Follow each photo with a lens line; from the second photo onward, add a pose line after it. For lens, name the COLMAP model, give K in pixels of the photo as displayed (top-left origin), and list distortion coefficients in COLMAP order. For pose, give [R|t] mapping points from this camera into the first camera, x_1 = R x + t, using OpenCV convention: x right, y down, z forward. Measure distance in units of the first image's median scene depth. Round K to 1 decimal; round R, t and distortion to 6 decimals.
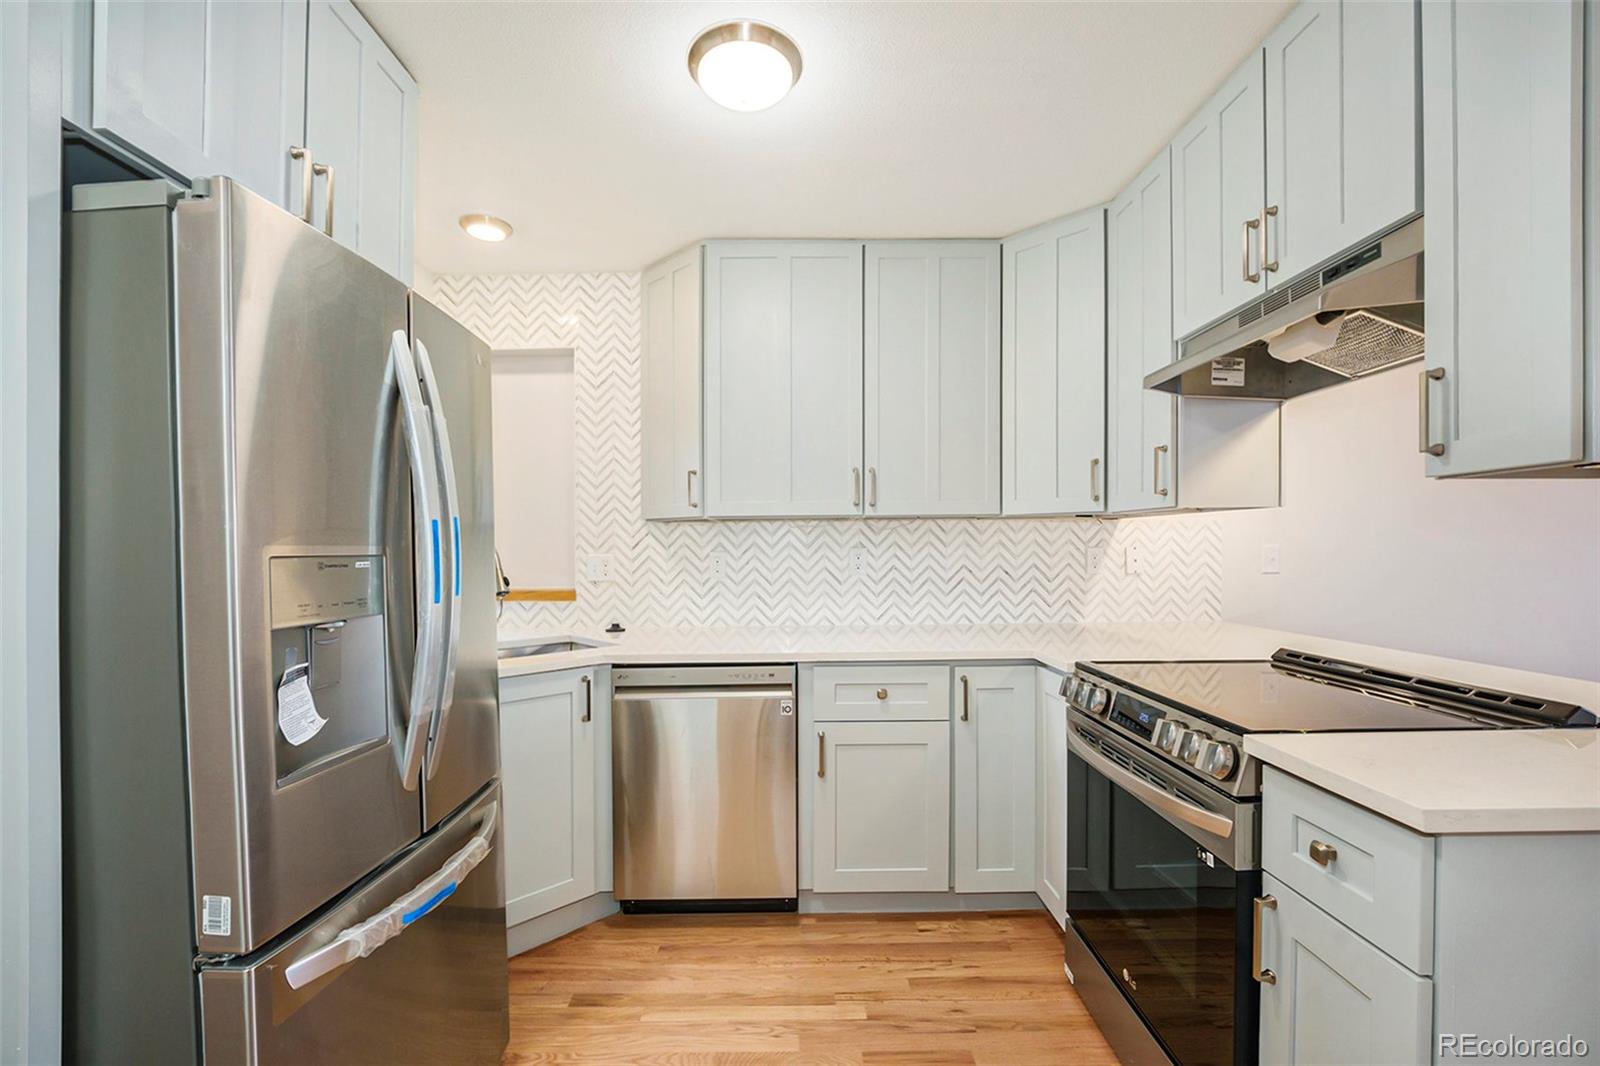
lens RADIAL K [[663.4, 0, 796.0], [0, 663.4, 551.4], [0, 0, 1]] dist [-0.020996, -0.000127]
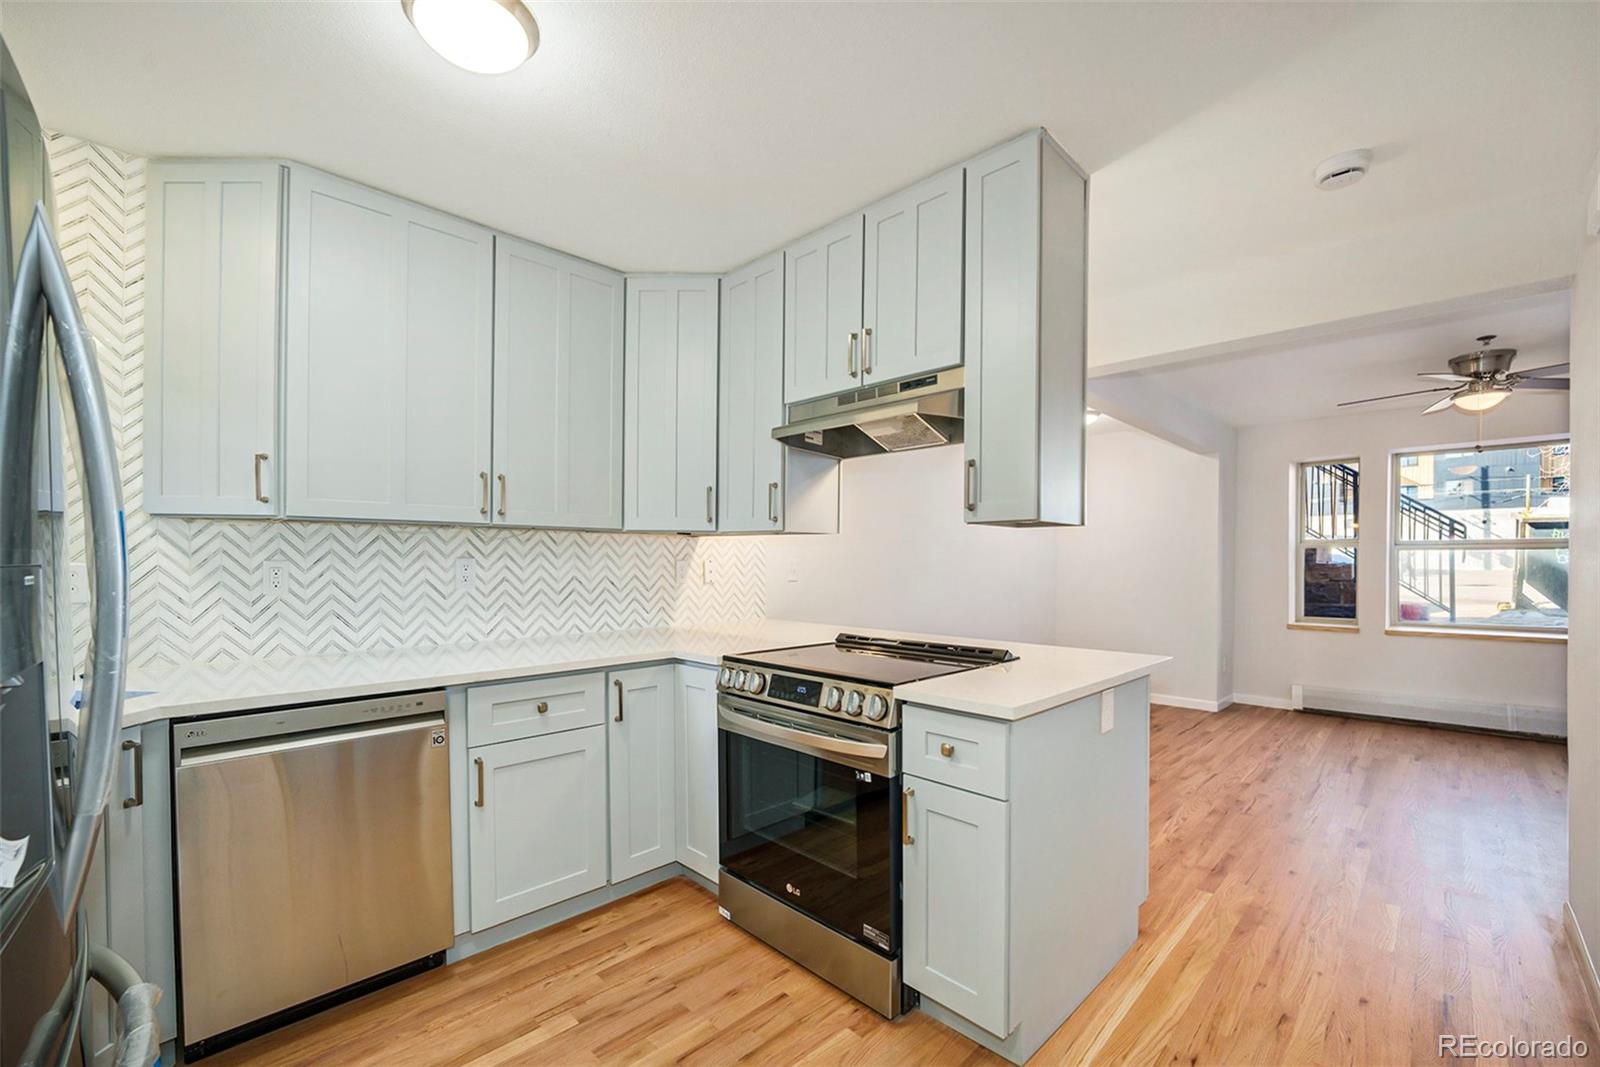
lens RADIAL K [[658.0, 0, 799.5], [0, 658.0, 568.2], [0, 0, 1]] dist [-0.020784, 0.000449]
pose [[0.714080, 0.003012, 0.700057, -0.279341], [-0.008372, 0.999956, 0.004237, 0.001048], [-0.700014, -0.008887, 0.714074, 0.038840]]
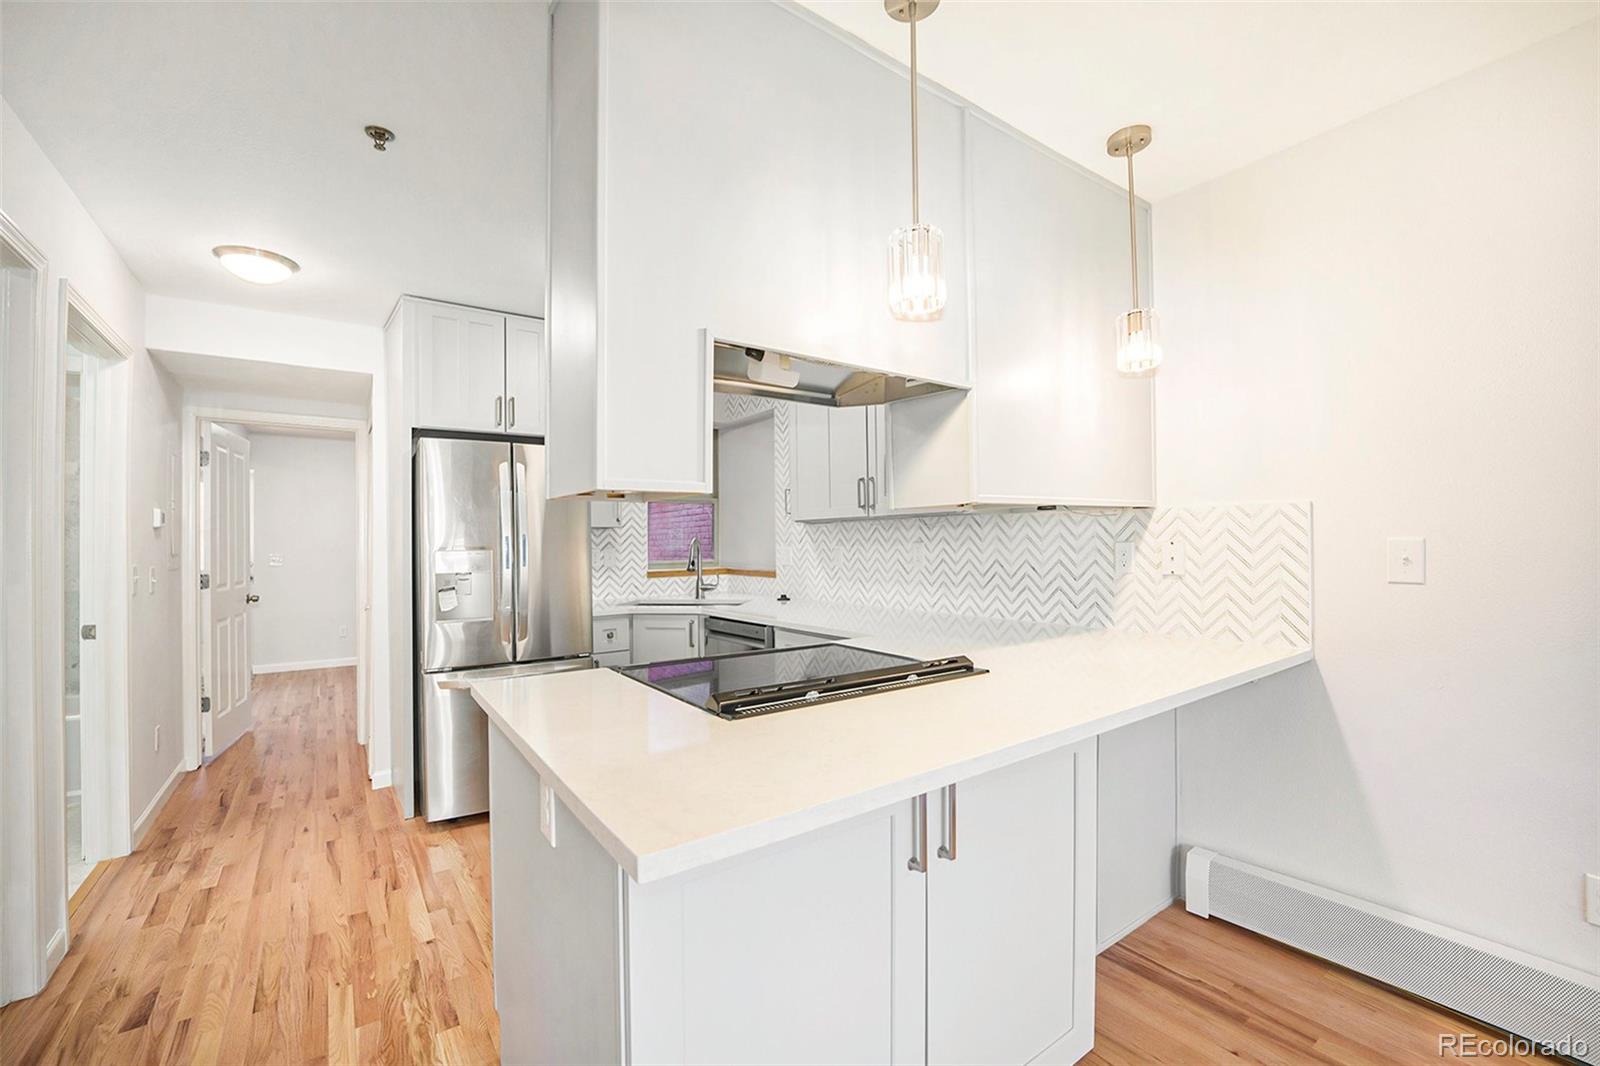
lens RADIAL K [[664.4, 0, 797.4], [0, 664.4, 537.5], [0, 0, 1]] dist [-0.022749, 0.000241]
pose [[0.582320, -0.005394, -0.812942, 1.193728], [0.006511, 0.999977, -0.001971, -0.017323], [0.812934, -0.004145, 0.582341, 0.222051]]
